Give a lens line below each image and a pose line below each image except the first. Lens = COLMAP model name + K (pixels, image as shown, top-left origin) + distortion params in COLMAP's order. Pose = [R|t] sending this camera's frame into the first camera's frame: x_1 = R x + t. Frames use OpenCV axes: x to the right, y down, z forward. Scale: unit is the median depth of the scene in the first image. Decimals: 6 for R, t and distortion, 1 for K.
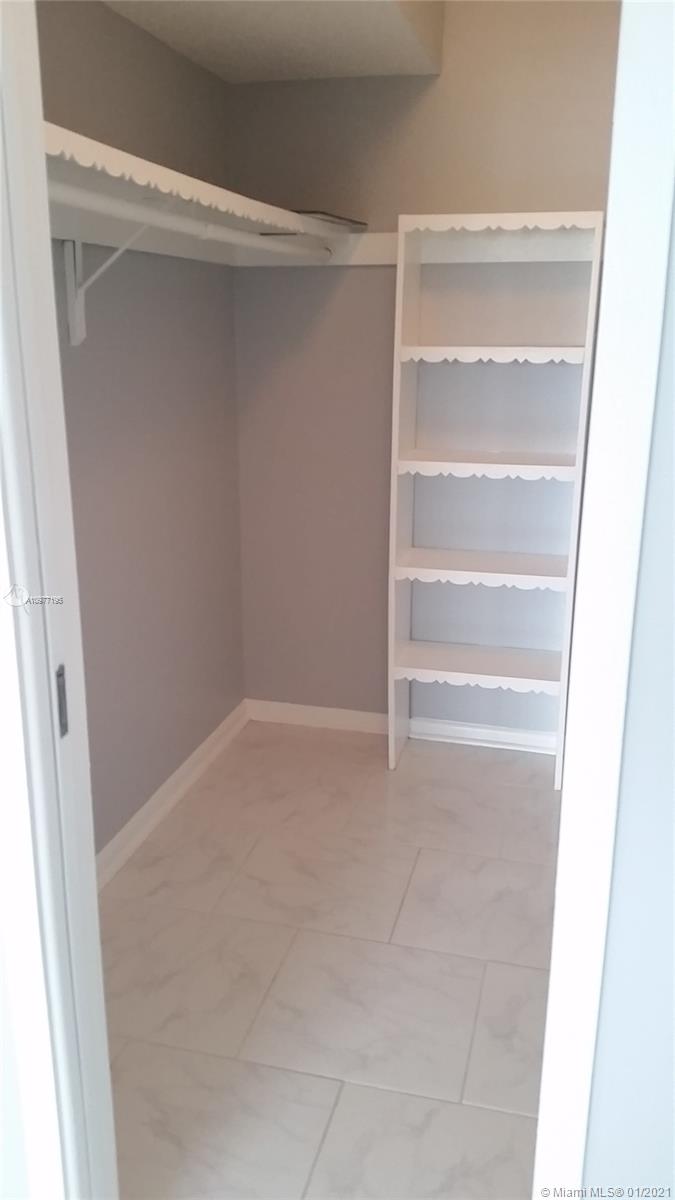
lens RADIAL K [[1014.2, 0, 337.7], [0, 1014.2, 606.9], [0, 0, 1]] dist [0.119988, -0.113658]
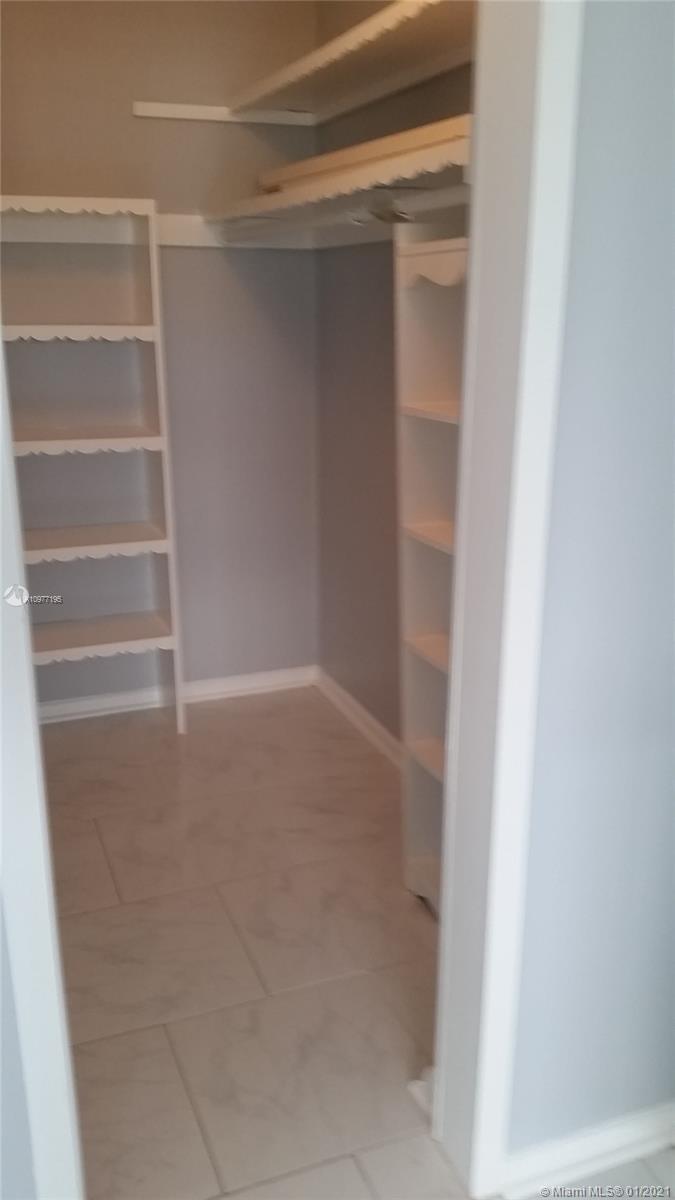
lens RADIAL K [[1014.2, 0, 333.5], [0, 1014.2, 599.8], [0, 0, 1]] dist [0.119988, -0.113658]
pose [[0.802806, -0.186967, 0.566168, -0.272881], [0.185997, 0.980709, 0.060124, 0.004199], [-0.566487, 0.057037, 0.822094, 0.012219]]
